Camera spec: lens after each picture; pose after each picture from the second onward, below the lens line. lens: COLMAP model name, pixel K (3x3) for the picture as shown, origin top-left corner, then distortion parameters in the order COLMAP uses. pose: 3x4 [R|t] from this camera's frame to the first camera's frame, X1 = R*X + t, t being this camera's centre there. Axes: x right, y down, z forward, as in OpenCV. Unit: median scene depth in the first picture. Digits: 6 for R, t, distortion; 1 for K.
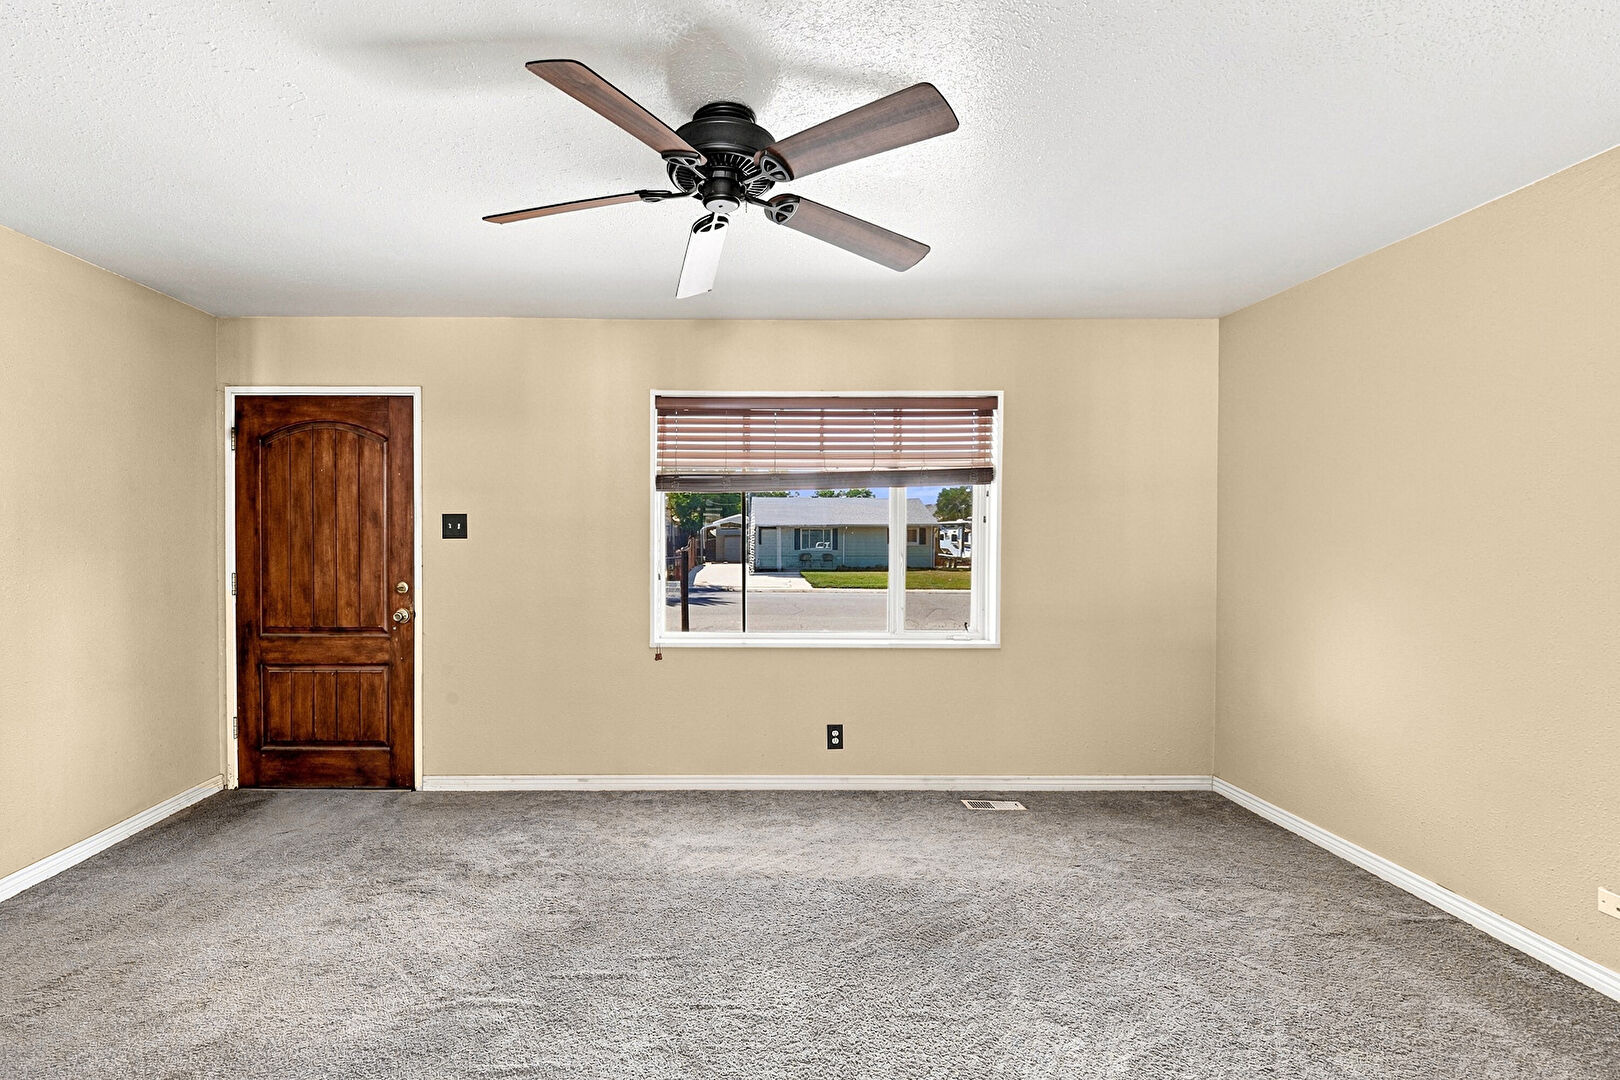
lens RADIAL K [[631.1, 0, 722.9], [0, 631.1, 548.7], [0, 0, 1]] dist [-0.001015, -0.002509]
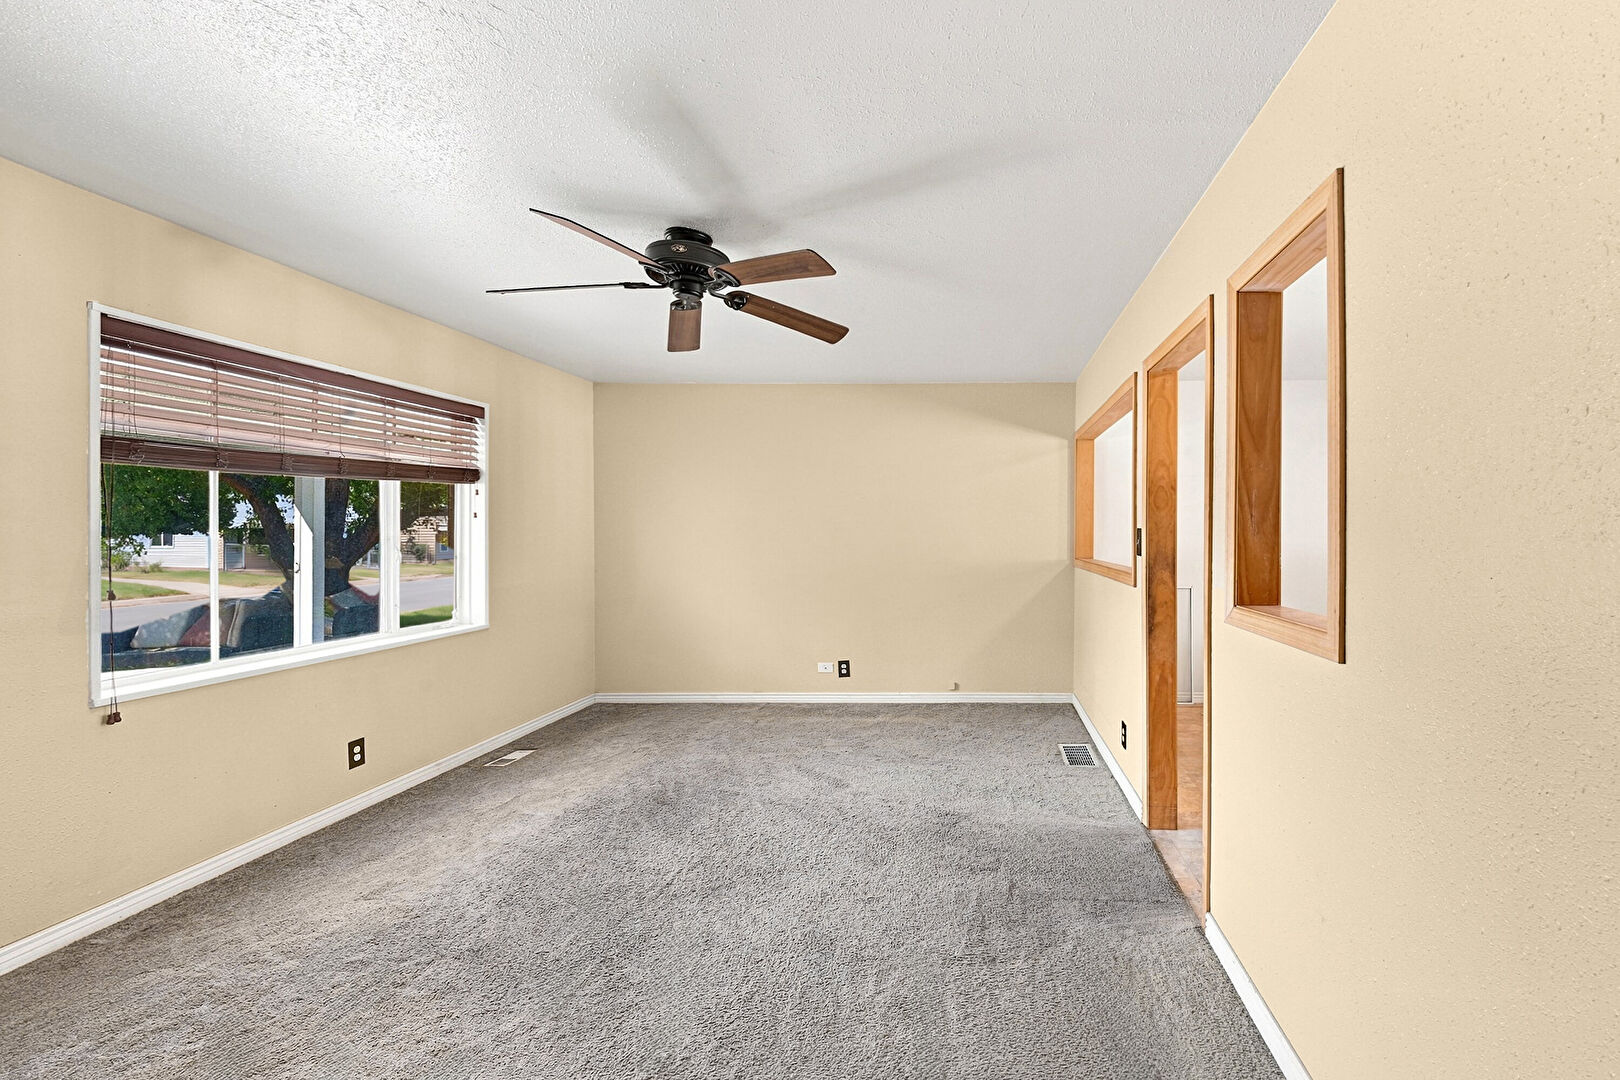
lens RADIAL K [[604.3, 0, 810.0], [0, 604.3, 540.0], [0, 0, 1]] dist [-0.008182, -0.000199]
pose [[0.271799, -0.017559, 0.962194, -0.467542], [0.016451, 0.999772, 0.013598, -0.007384], [-0.962213, 0.012133, 0.272026, 0.139127]]
